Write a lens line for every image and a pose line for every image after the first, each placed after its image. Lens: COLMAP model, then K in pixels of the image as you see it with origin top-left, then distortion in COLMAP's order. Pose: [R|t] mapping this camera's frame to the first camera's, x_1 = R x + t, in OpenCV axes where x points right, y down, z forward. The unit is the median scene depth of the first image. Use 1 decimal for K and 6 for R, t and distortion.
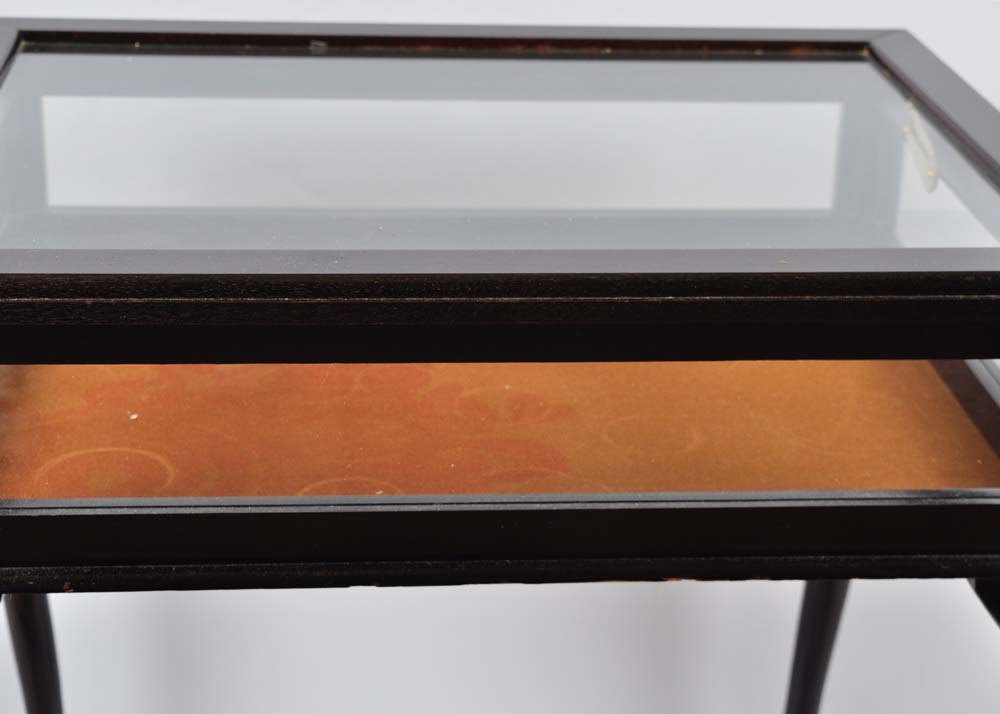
lens RADIAL K [[2102.4, 0, 500.0], [0, 2102.4, 357.0], [0, 0, 1]] dist [0.045891, 0.230503]
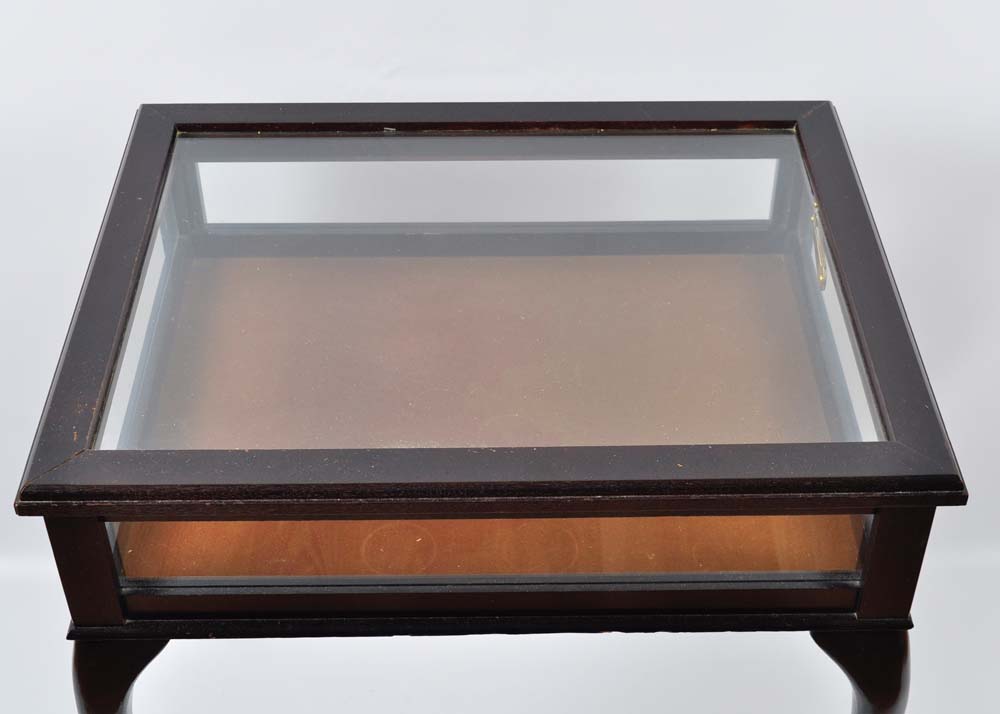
lens RADIAL K [[1551.4, 0, 500.0], [0, 1551.4, 357.0], [0, 0, 1]] dist [-0.003228, -0.033726]
pose [[0.997068, 0.020576, -0.073706, 0.084607], [0.003606, 0.949467, 0.313846, -0.433895], [0.076439, -0.313191, 0.946609, 0.001693]]
